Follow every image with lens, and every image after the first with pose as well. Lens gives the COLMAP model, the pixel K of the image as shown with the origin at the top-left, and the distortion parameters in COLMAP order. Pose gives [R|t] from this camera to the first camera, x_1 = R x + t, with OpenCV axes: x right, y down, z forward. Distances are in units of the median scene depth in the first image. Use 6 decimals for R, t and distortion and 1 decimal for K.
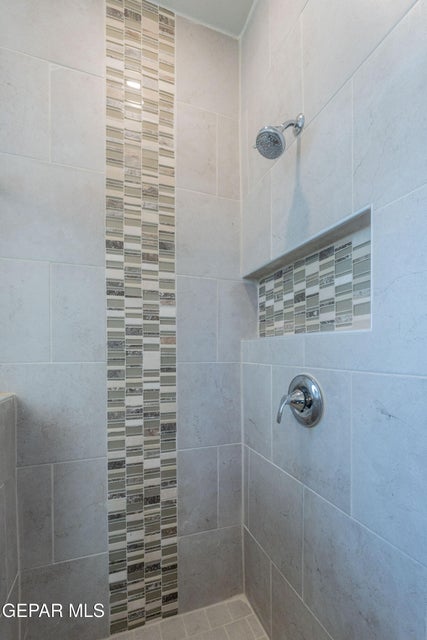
lens RADIAL K [[273.6, 0, 222.7], [0, 273.6, 352.5], [0, 0, 1]] dist [-0.008557, 0.000263]
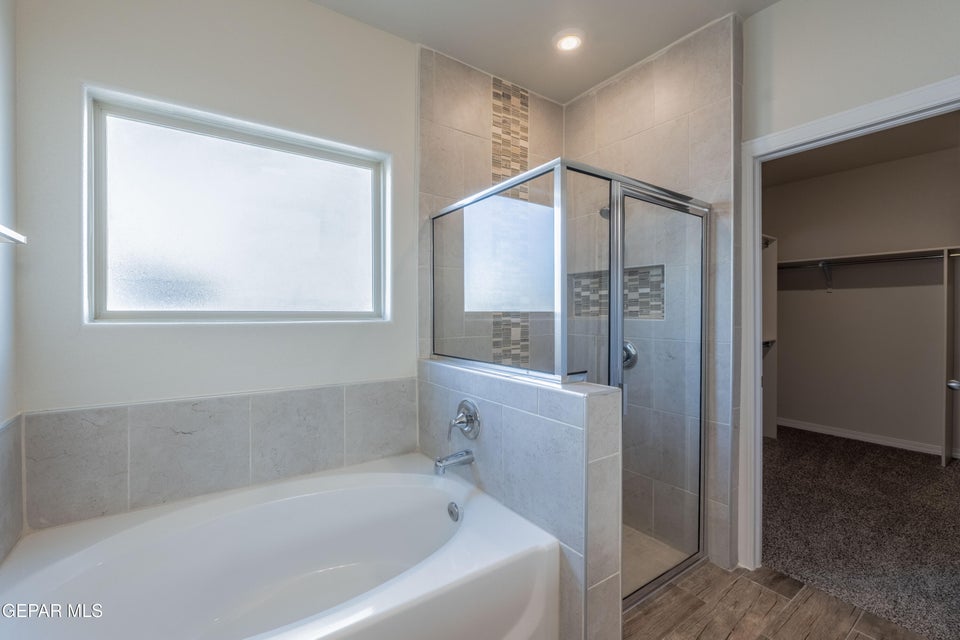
lens RADIAL K [[410.5, 0, 475.3], [0, 410.5, 313.1], [0, 0, 1]] dist [-0.008557, 0.000263]
pose [[0.965859, -0.004704, 0.259027, -1.035888], [0.004060, 0.999987, 0.003021, -0.089386], [-0.259038, -0.001867, 0.965865, -1.045314]]
